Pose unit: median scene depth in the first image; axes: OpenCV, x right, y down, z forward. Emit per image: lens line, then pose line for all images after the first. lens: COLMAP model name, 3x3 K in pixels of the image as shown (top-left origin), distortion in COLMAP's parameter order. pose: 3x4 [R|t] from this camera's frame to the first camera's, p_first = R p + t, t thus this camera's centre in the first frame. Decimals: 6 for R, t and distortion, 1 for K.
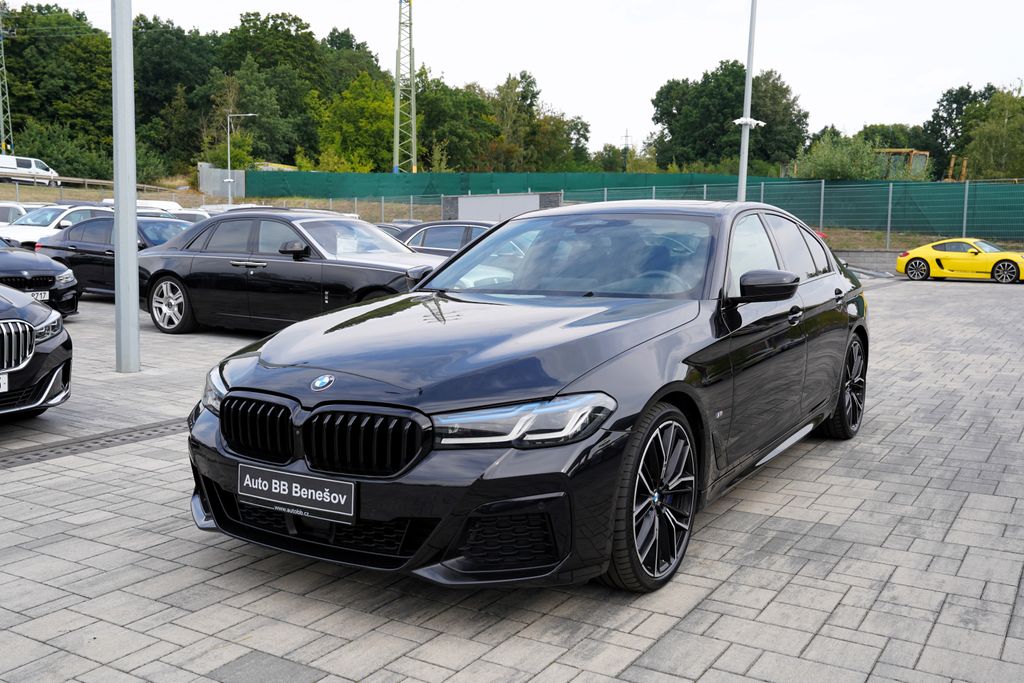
lens RADIAL K [[948.5, 0, 531.2], [0, 948.5, 341.8], [0, 0, 1]] dist [-0.014064, 0.086841]
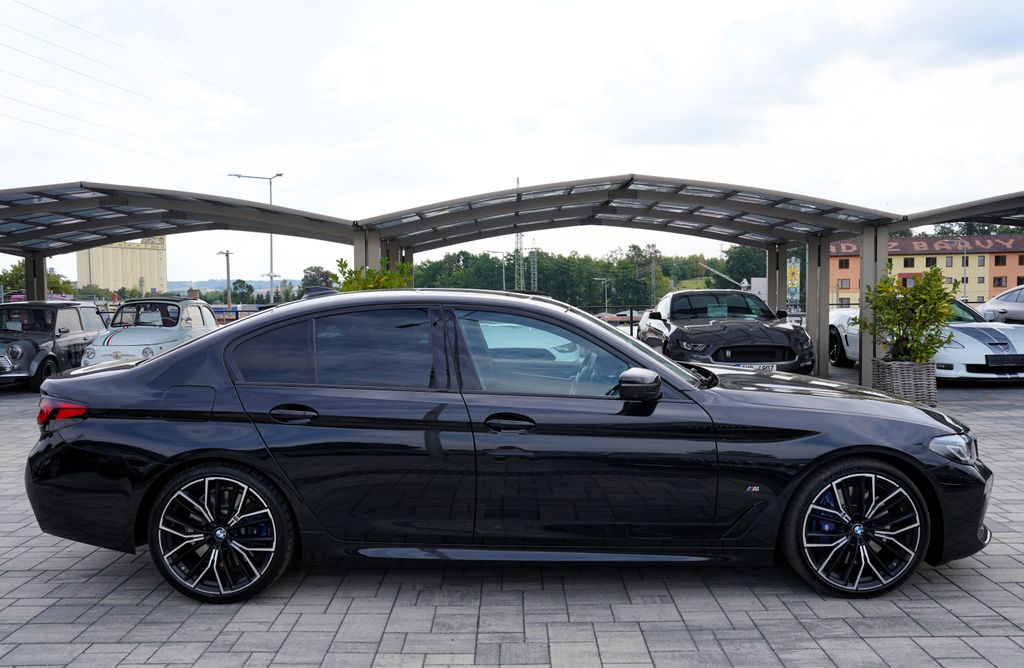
lens RADIAL K [[827.8, 0, 512.0], [0, 827.8, 334.0], [0, 0, 1]] dist [-0.088754, 0.115813]
pose [[-0.514083, -0.047895, 0.856402, -0.888365], [0.098190, 0.988590, 0.114230, -0.268812], [-0.852102, 0.142814, -0.503515, 1.917169]]
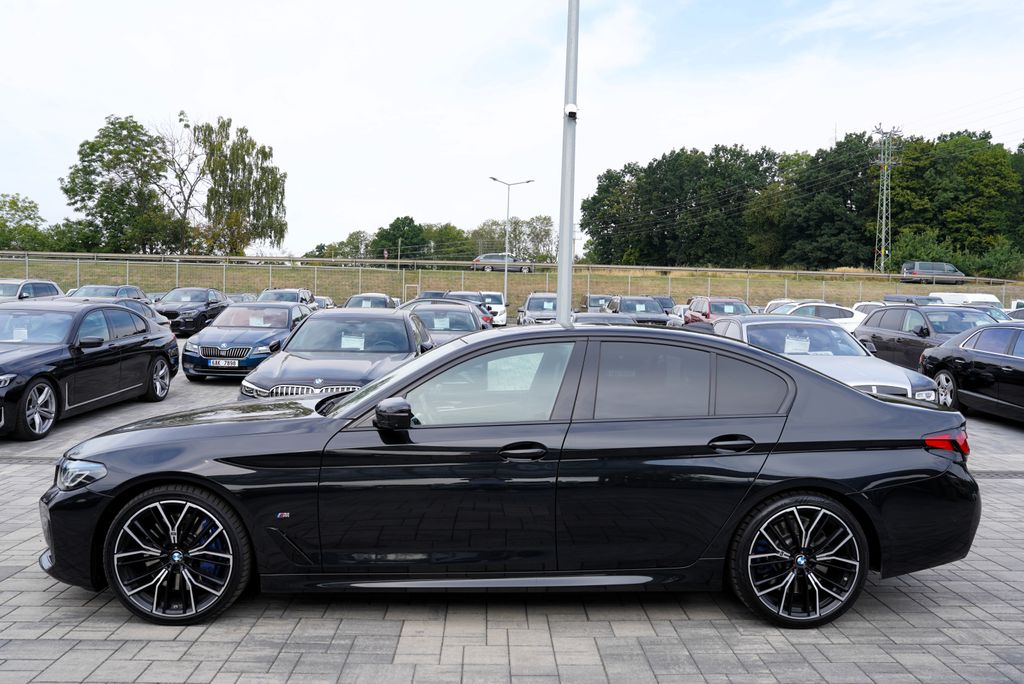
lens RADIAL K [[803.8, 0, 512.0], [0, 803.8, 342.0], [0, 0, 1]] dist [-0.083517, 0.099181]
pose [[0.540201, 0.036670, -0.840737, 1.137675], [-0.107040, 0.993930, -0.025426, -0.136703], [0.834701, 0.103728, 0.540846, 0.663405]]
